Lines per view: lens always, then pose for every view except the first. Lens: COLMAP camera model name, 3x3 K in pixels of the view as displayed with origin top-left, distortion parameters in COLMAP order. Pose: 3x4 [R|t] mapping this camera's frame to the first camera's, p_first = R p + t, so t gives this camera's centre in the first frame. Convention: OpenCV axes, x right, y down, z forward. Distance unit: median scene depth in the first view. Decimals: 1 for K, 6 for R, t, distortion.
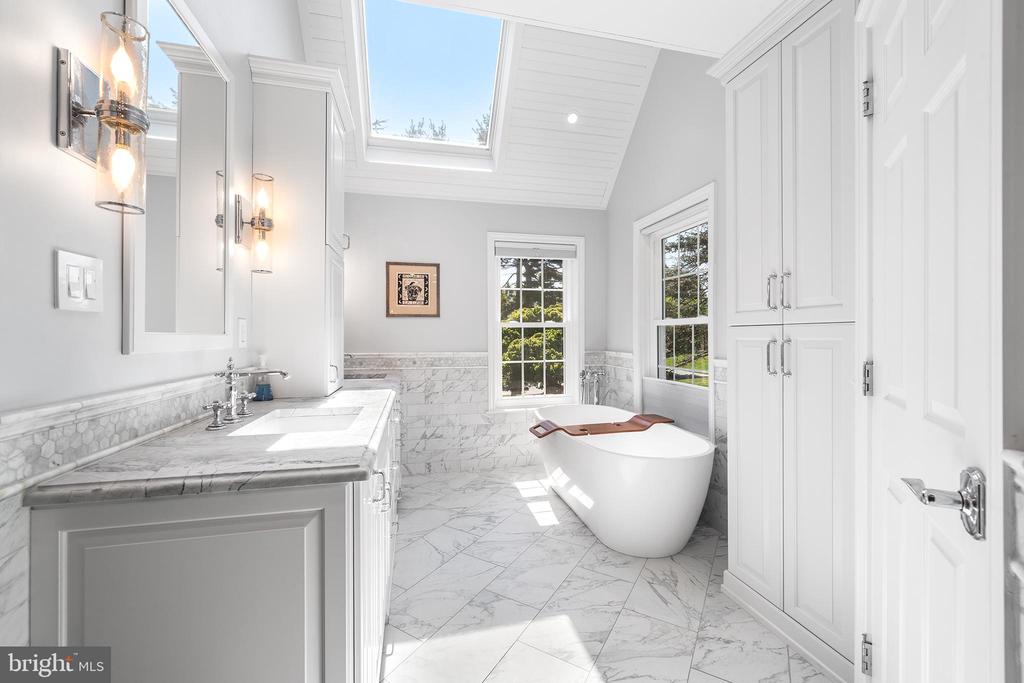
lens RADIAL K [[415.7, 0, 514.5], [0, 415.7, 337.8], [0, 0, 1]] dist [0.002229, 0.000000]
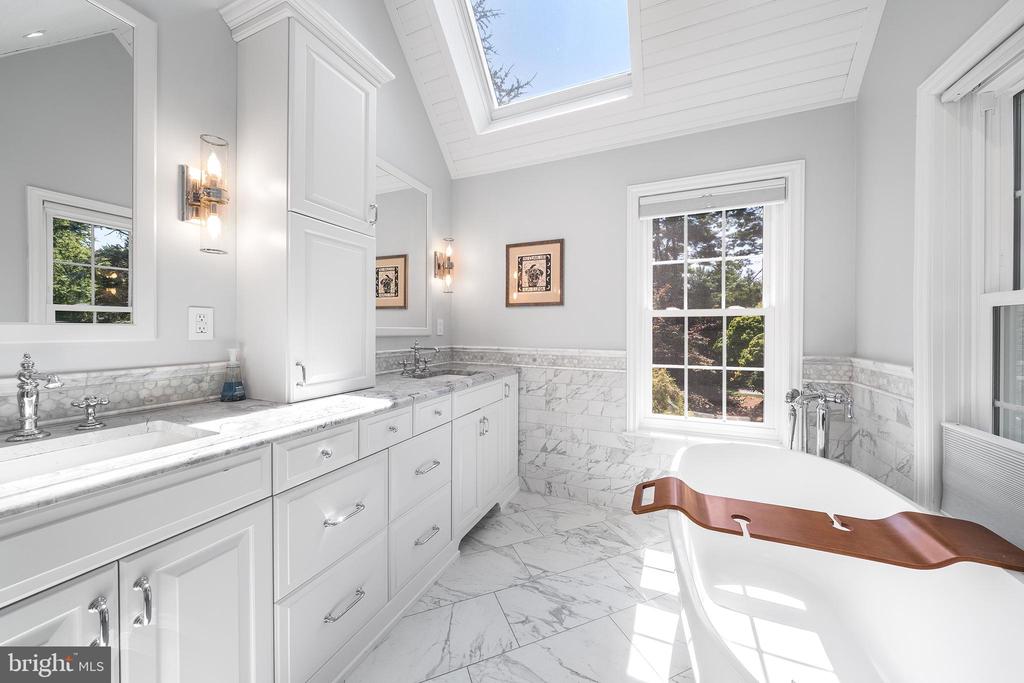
lens RADIAL K [[358.8, 0, 508.6], [0, 358.8, 331.8], [0, 0, 1]] dist [-0.002533, -0.000122]
pose [[0.795099, 0.010197, -0.606394, 0.159665], [-0.008052, 0.999948, 0.006257, -0.001494], [0.606426, -0.000092, 0.795140, 0.386628]]
